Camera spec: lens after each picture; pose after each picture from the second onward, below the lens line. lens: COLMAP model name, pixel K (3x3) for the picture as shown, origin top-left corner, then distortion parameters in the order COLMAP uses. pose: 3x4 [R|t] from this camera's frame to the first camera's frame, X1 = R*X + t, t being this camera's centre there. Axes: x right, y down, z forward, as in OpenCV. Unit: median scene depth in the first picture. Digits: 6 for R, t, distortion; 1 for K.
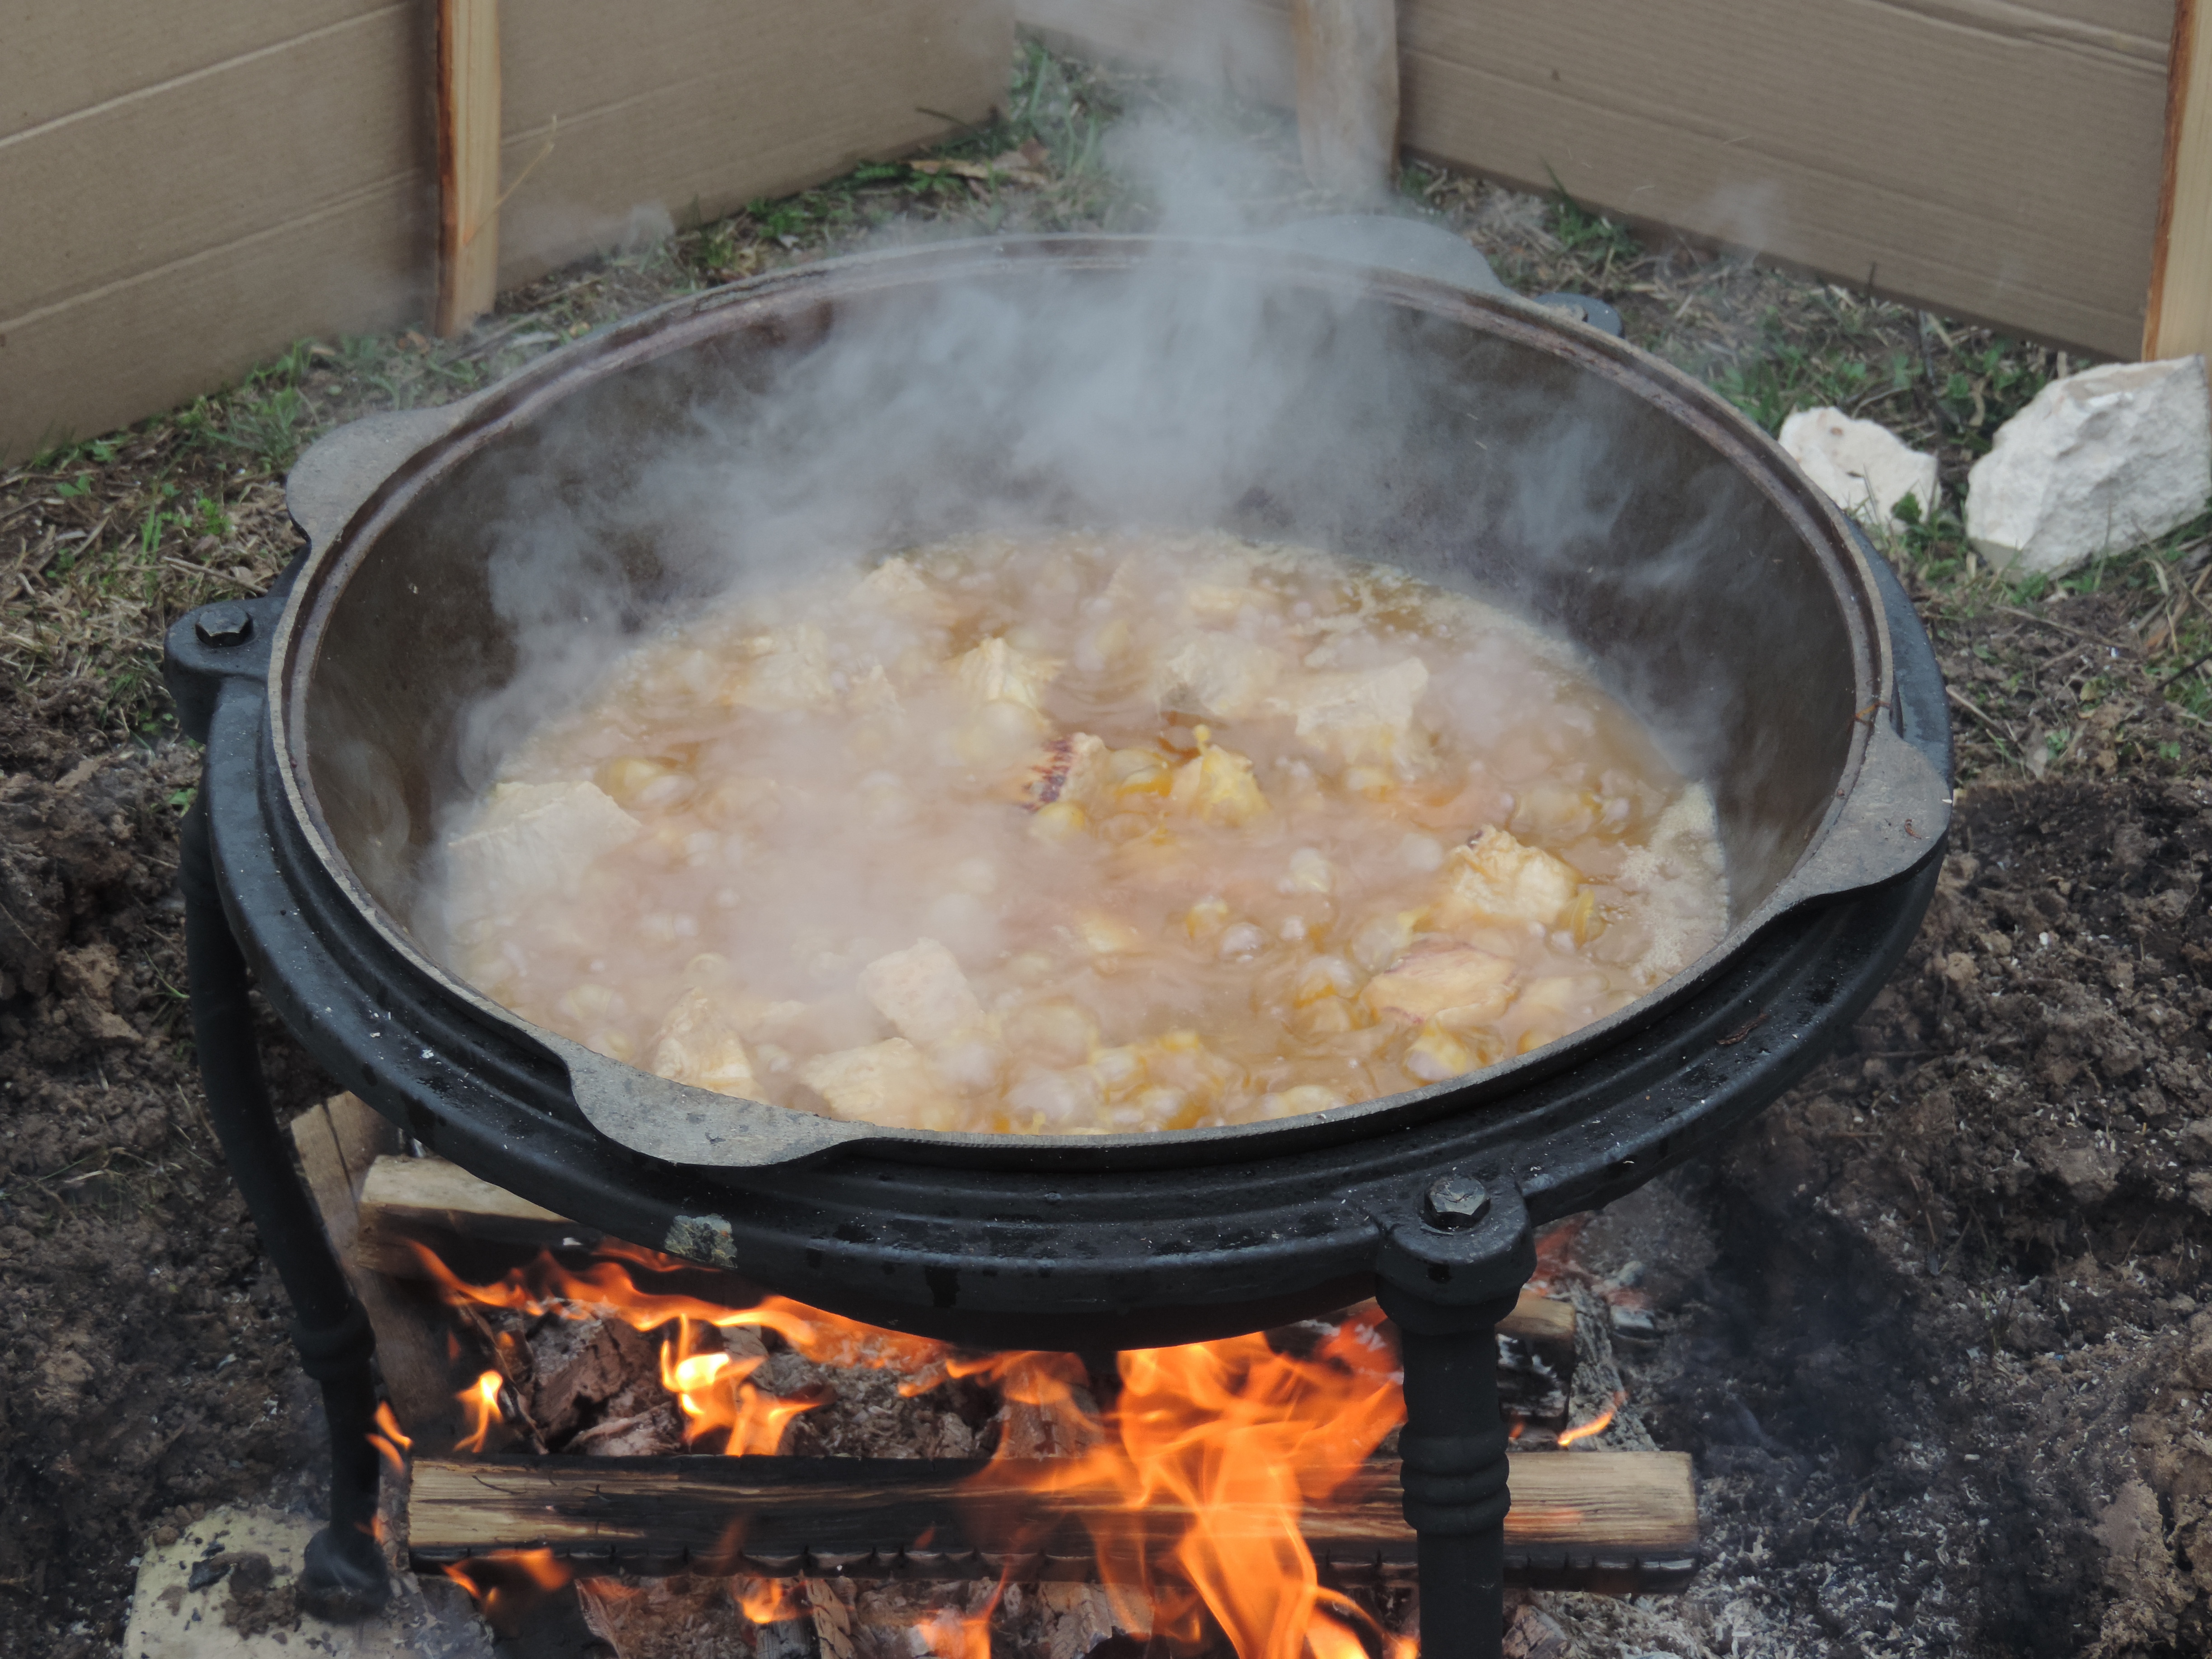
lens RADIAL K [[5253.8, 0, 1112.9], [0, 5253.8, 839.1], [0, 0, 1]] dist [-0.018871, 0.000000]
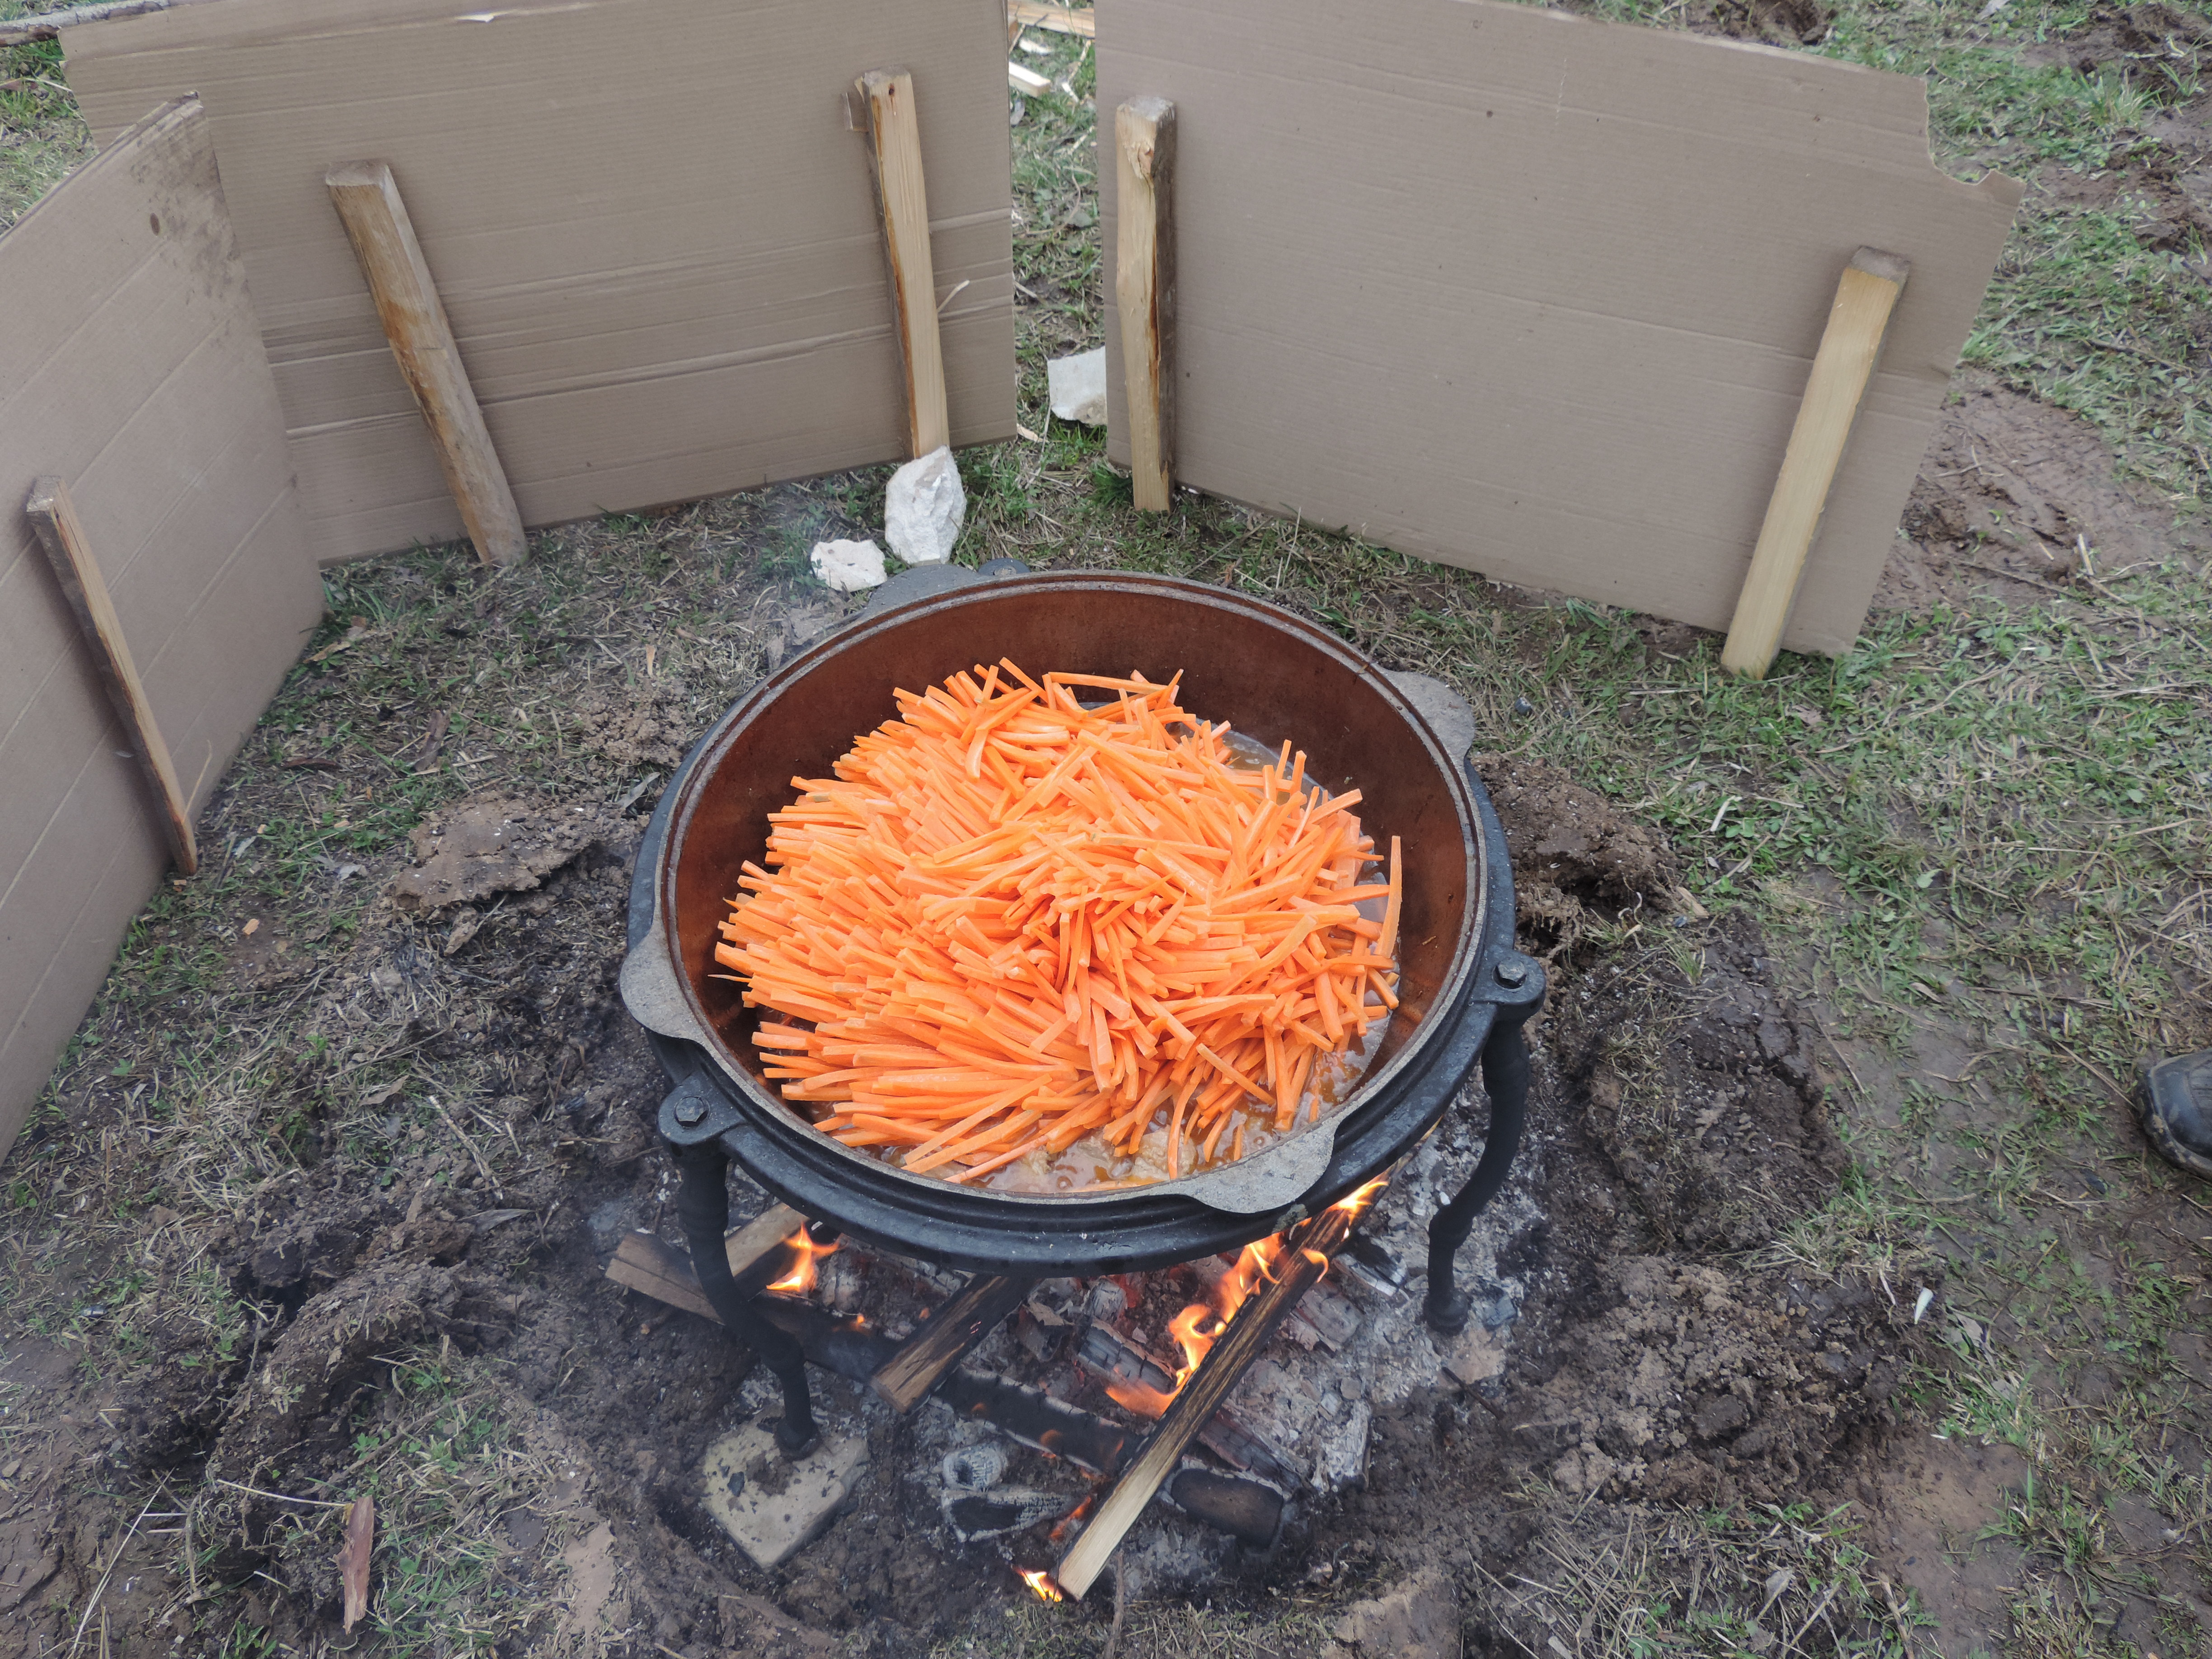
lens RADIAL K [[1888.2, 0, 1115.2], [0, 1888.2, 841.6], [0, 0, 1]] dist [-0.038222, 0.014991]
pose [[0.668423, -0.558563, 0.491140, -0.290353], [0.450327, 0.829462, 0.330451, -0.224887], [-0.591959, 0.000292, 0.805968, 0.362308]]
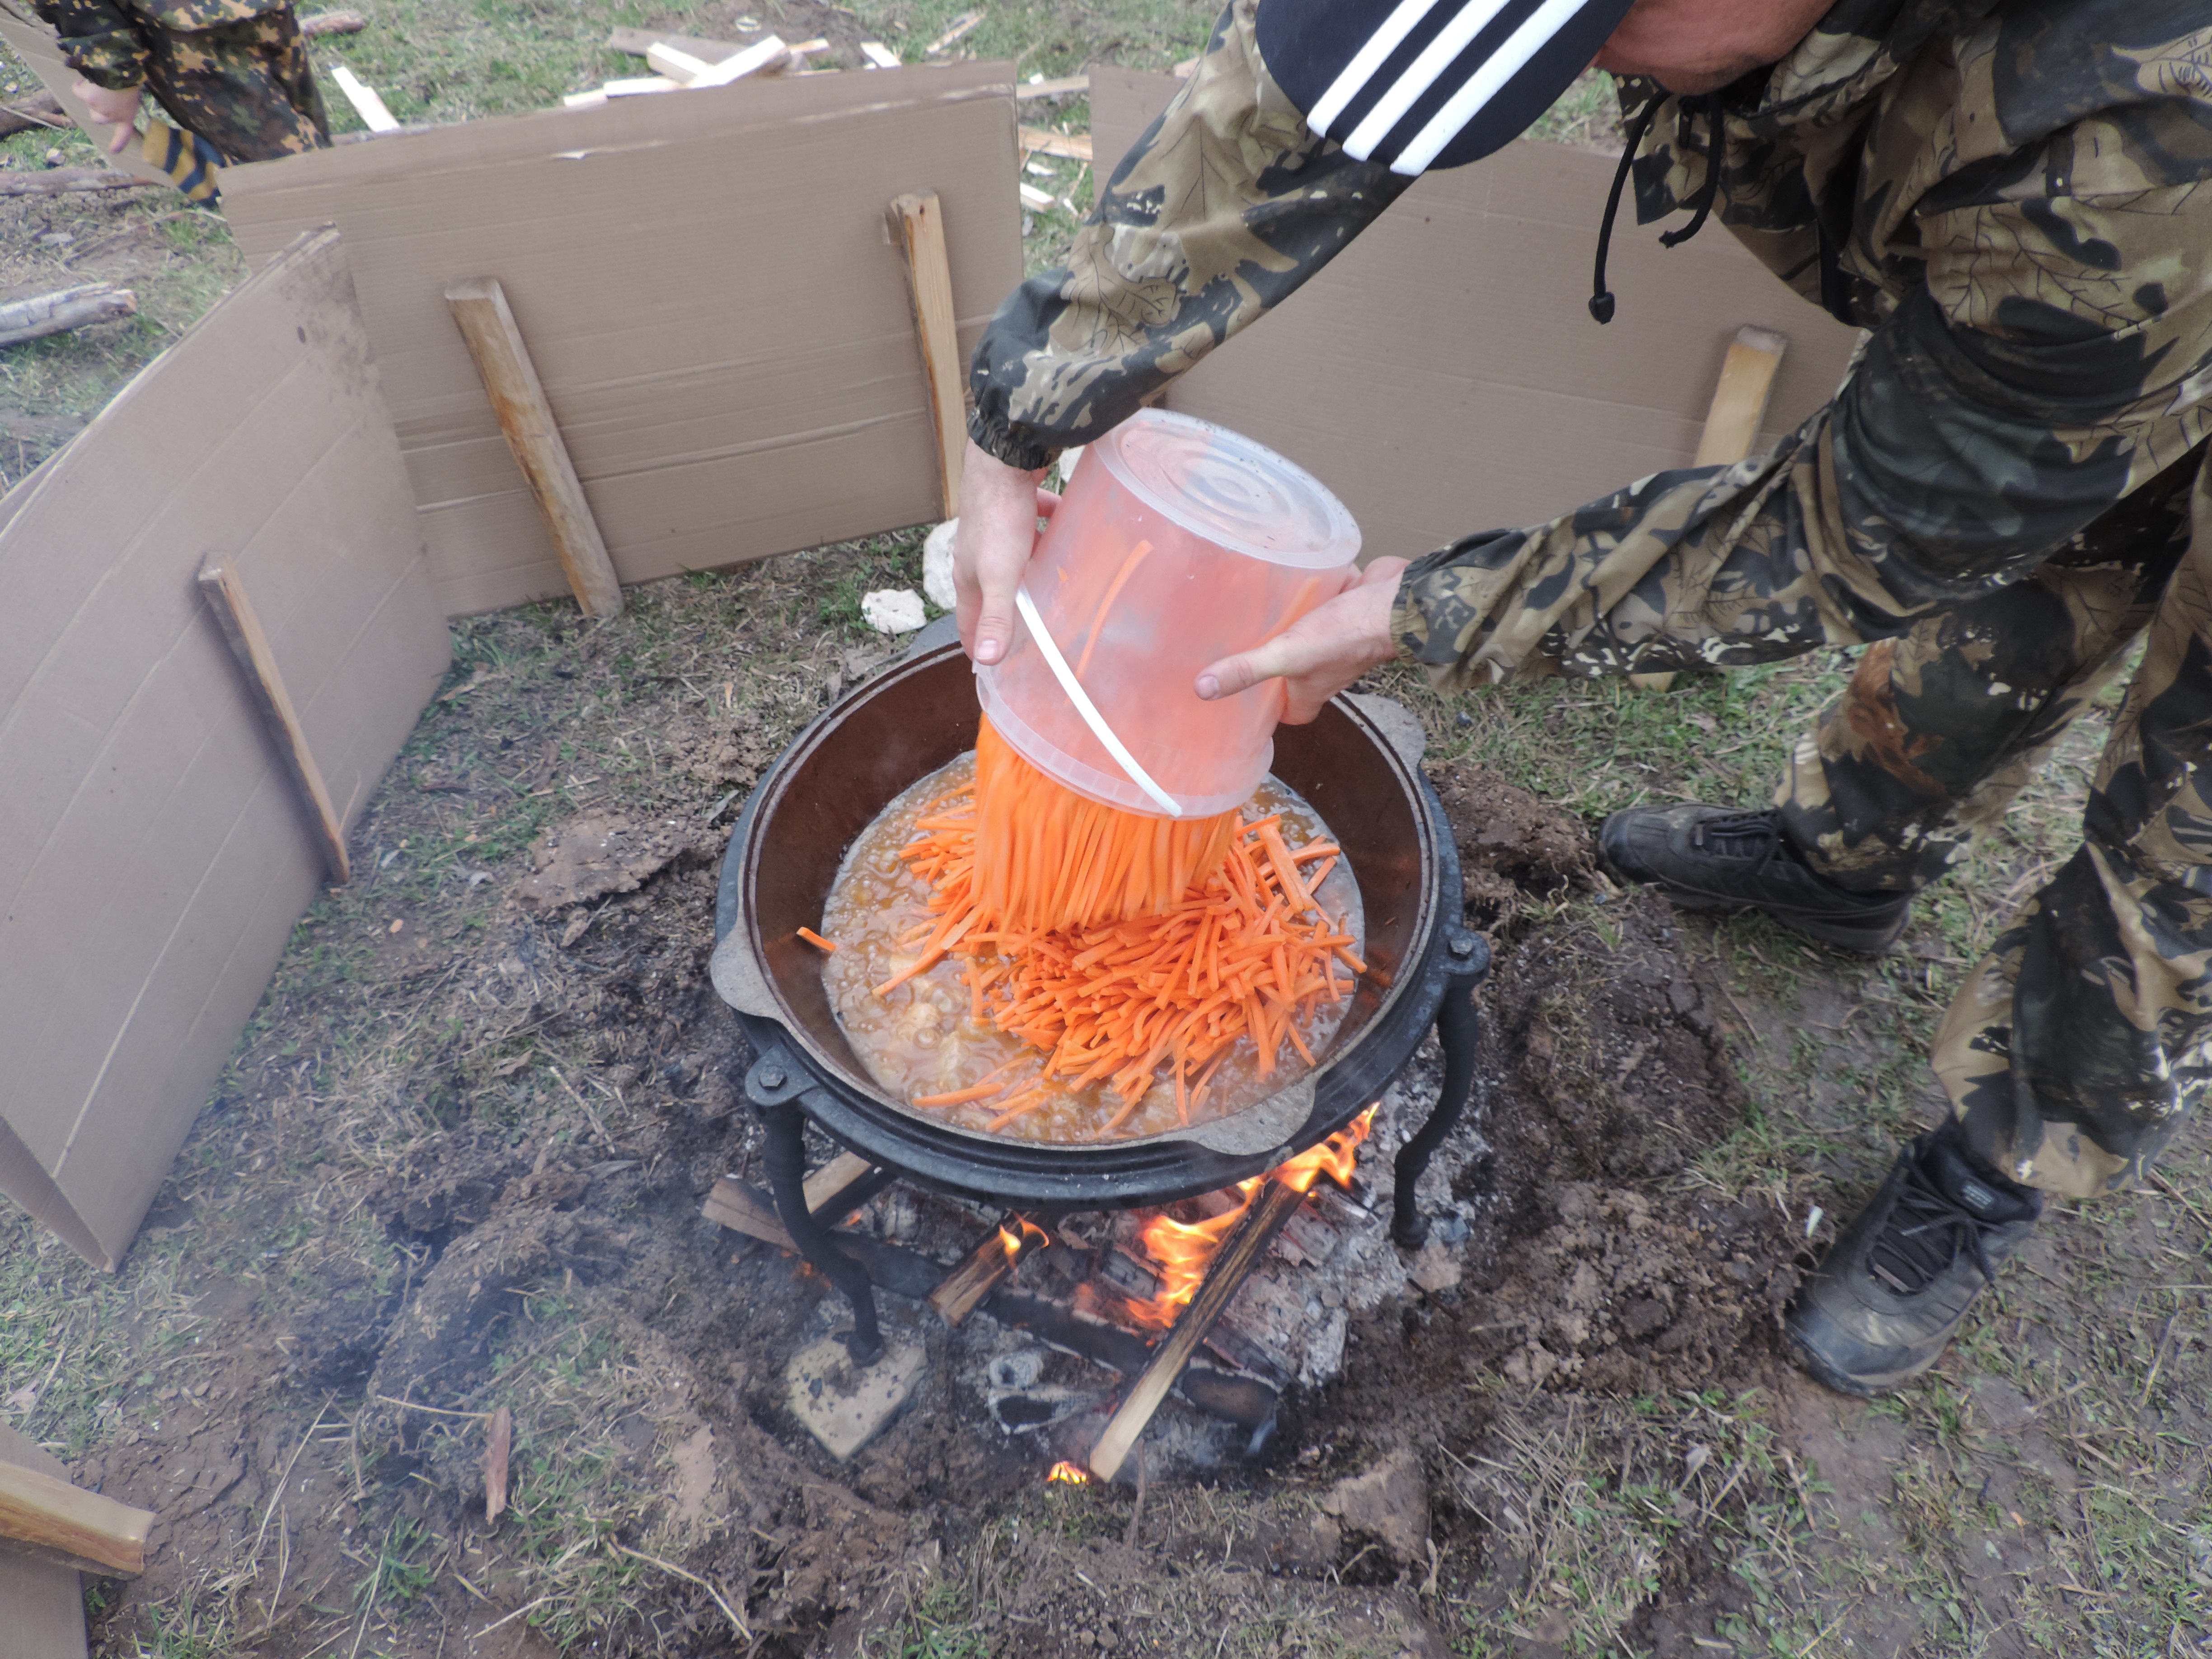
lens RADIAL K [[1581.5, 0, 1114.4], [0, 1581.5, 839.9], [0, 0, 1]] dist [-0.019608, 0.003788]
pose [[0.658582, -0.573210, 0.487545, -0.288739], [0.467011, 0.819362, 0.332486, -0.227859], [-0.590060, 0.008720, 0.807312, 0.366154]]
